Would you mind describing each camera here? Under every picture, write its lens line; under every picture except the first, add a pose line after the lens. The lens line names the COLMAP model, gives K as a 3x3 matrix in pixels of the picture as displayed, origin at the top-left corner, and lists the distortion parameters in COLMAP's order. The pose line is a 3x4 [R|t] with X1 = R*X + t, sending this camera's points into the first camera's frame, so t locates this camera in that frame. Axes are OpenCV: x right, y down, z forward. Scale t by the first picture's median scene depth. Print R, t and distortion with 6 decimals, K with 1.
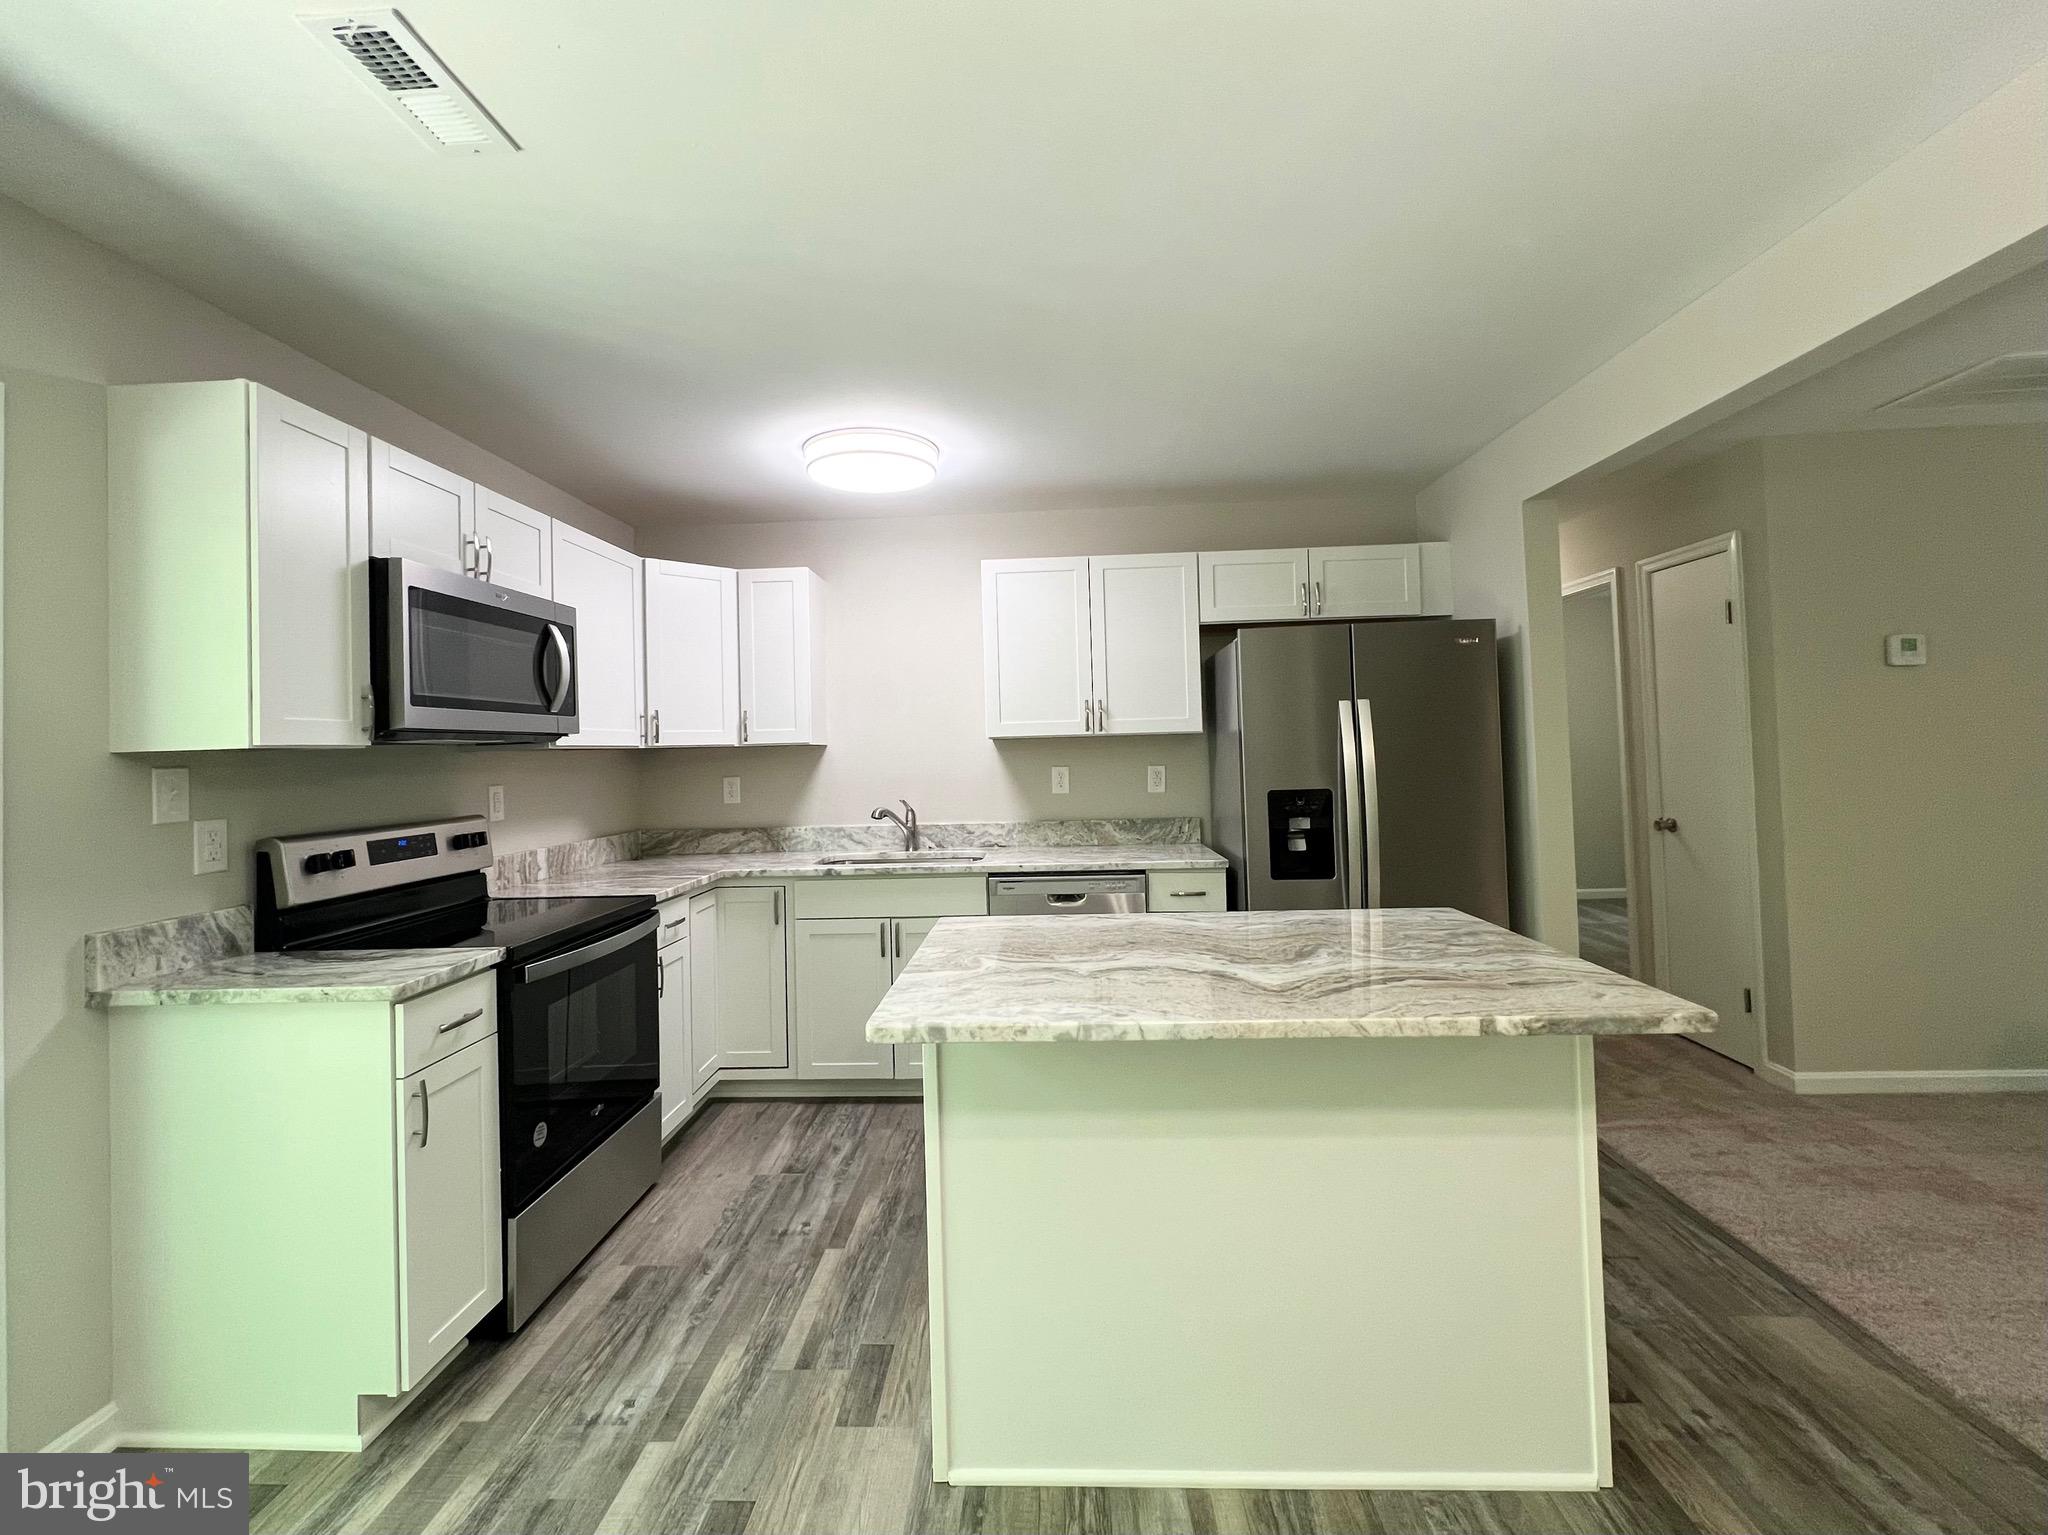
lens RADIAL K [[869.2, 0, 1012.0], [0, 869.2, 728.1], [0, 0, 1]] dist [-0.001250, 0.000017]
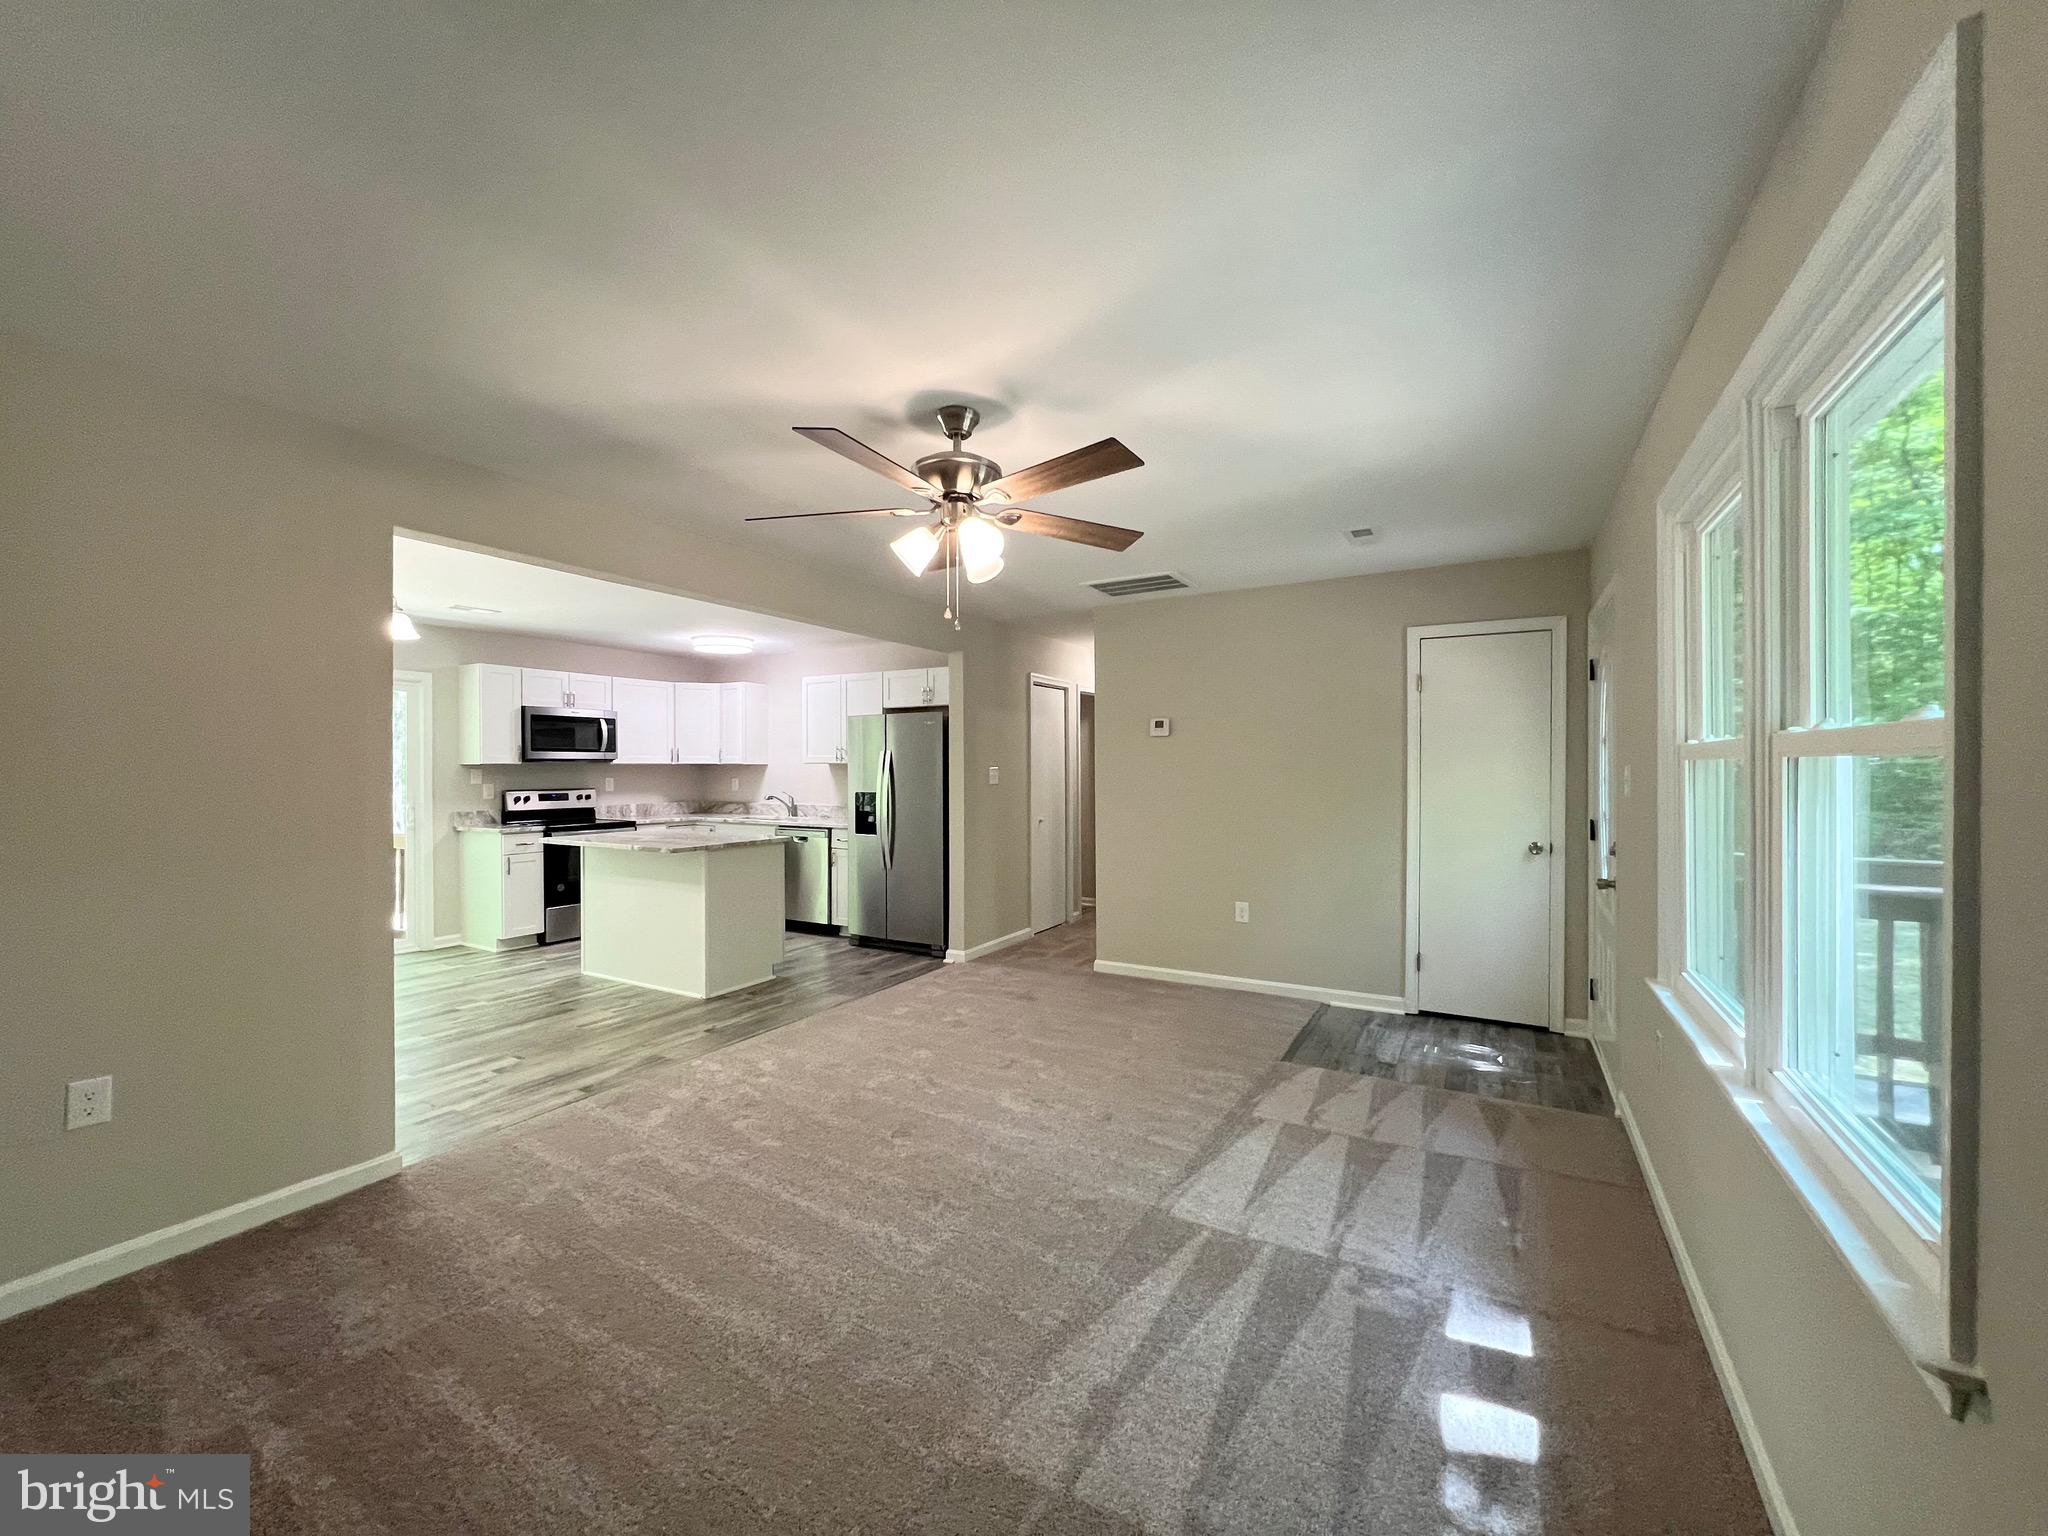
lens RADIAL K [[818.0, 0, 1022.5], [0, 818.0, 771.1], [0, 0, 1]] dist [-0.003451, 0.000871]
pose [[0.889985, 0.030234, -0.454985, 1.976192], [-0.011930, 0.999002, 0.043049, -0.089817], [0.455833, -0.032885, 0.889458, -0.746372]]
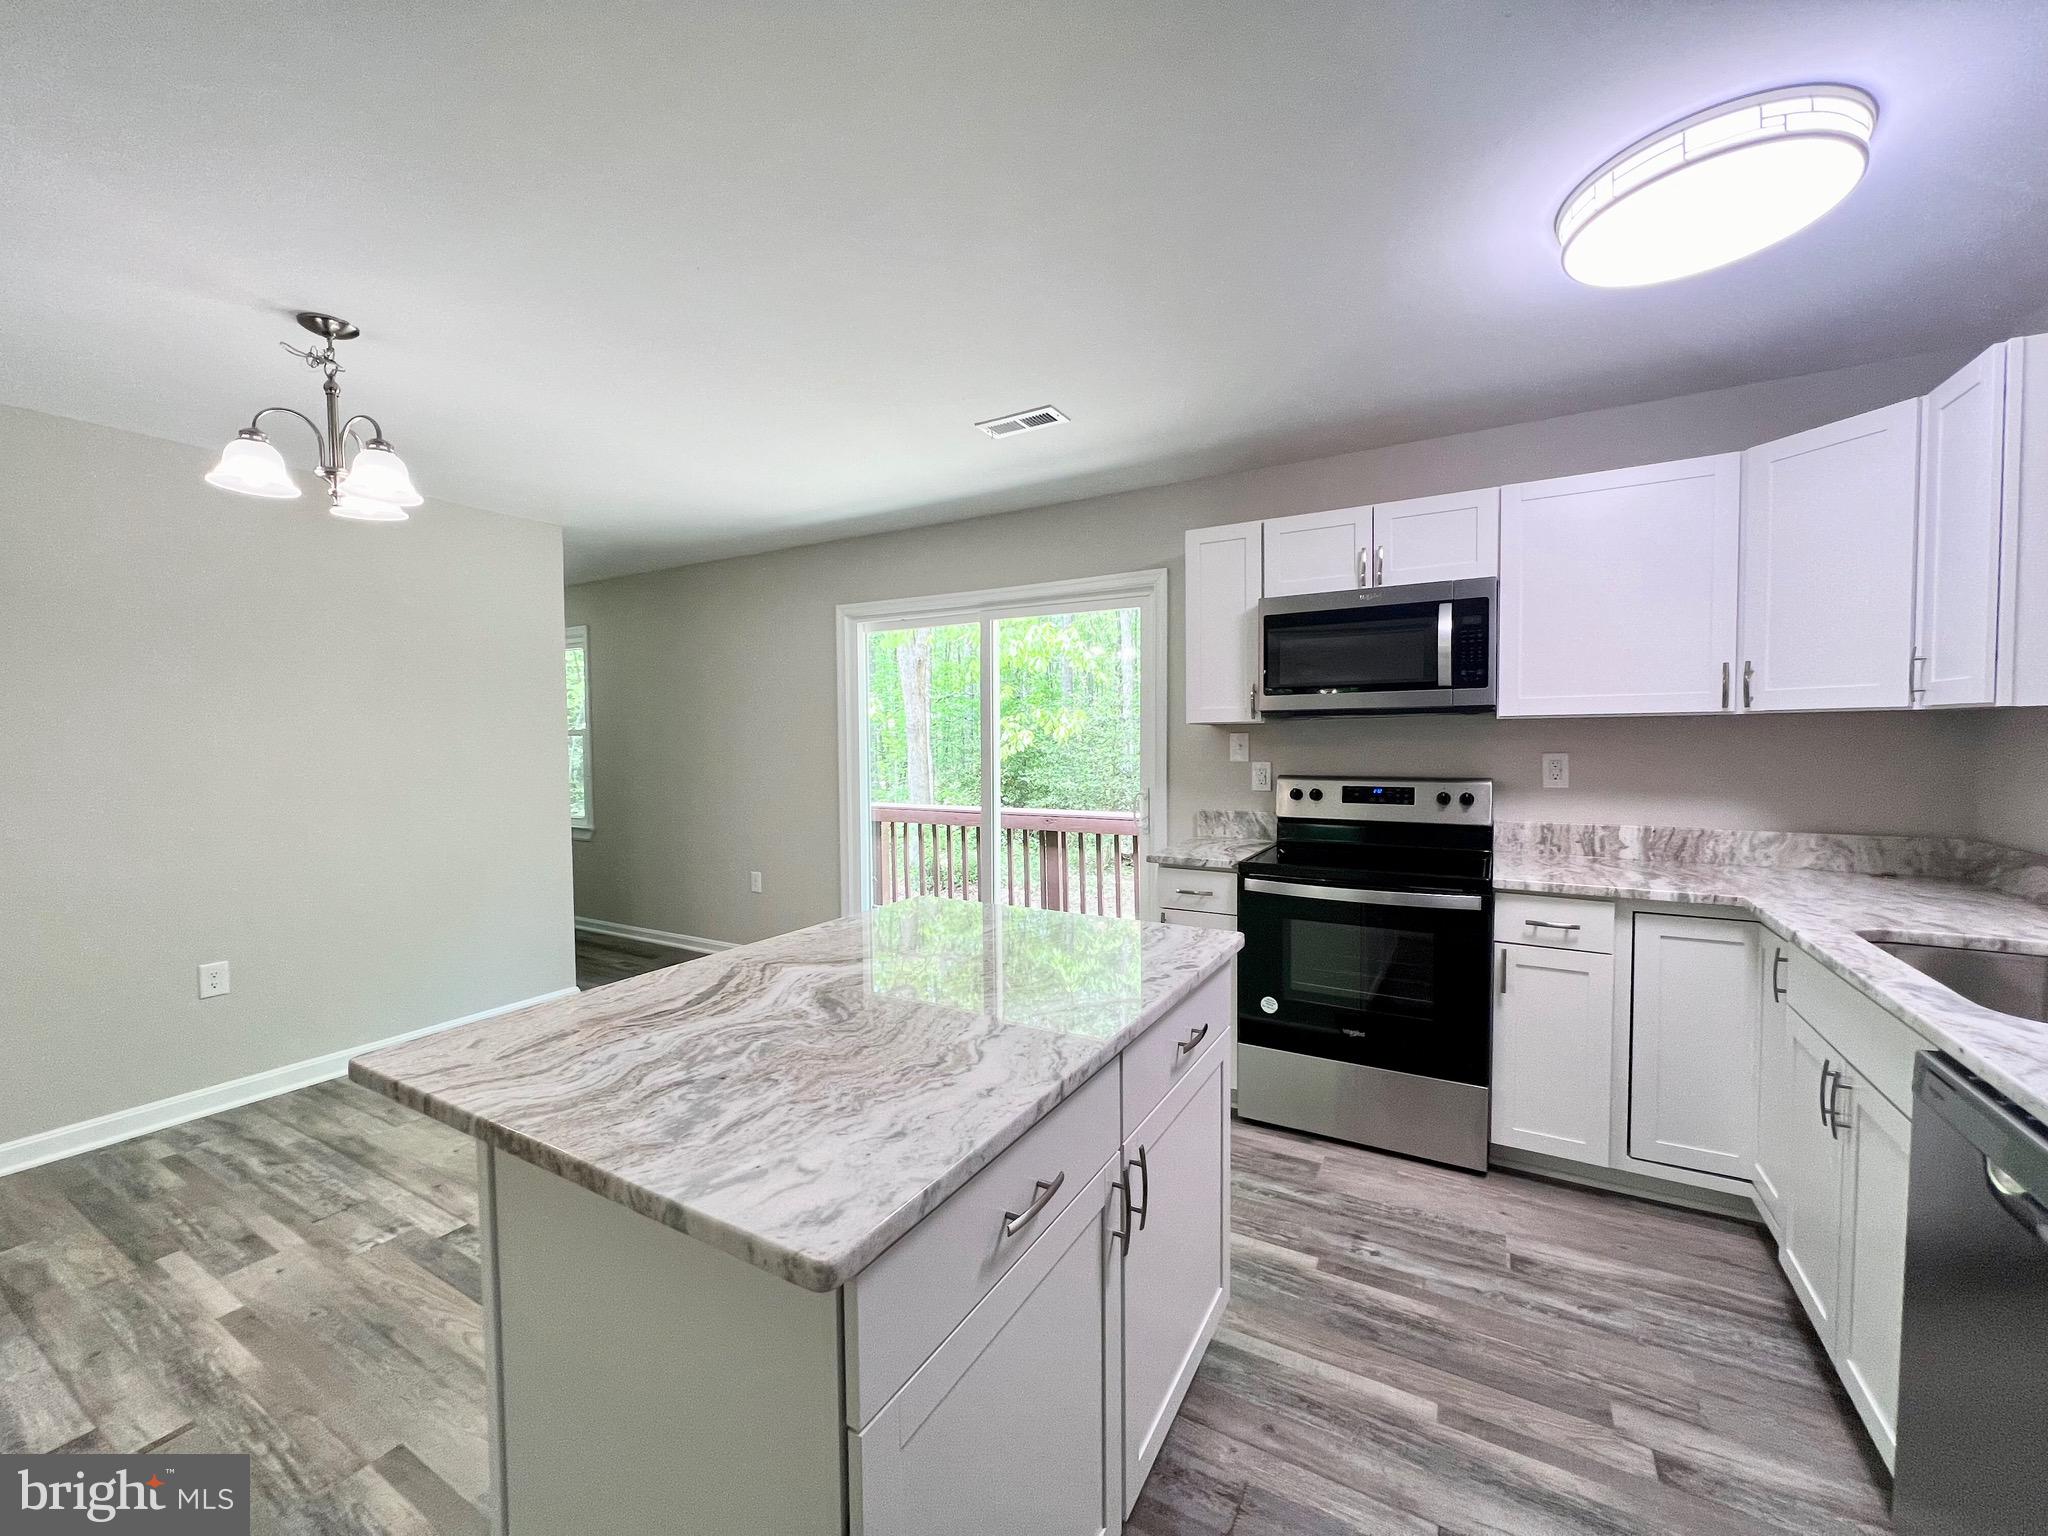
lens RADIAL K [[818.0, 0, 1025.9], [0, 818.0, 768.8], [0, 0, 1]] dist [-0.003451, 0.000871]
pose [[-0.458928, 0.068267, -0.885847, 0.654363], [0.047080, 0.997511, 0.052482, 0.005881], [0.887225, -0.017620, -0.461000, 1.086616]]
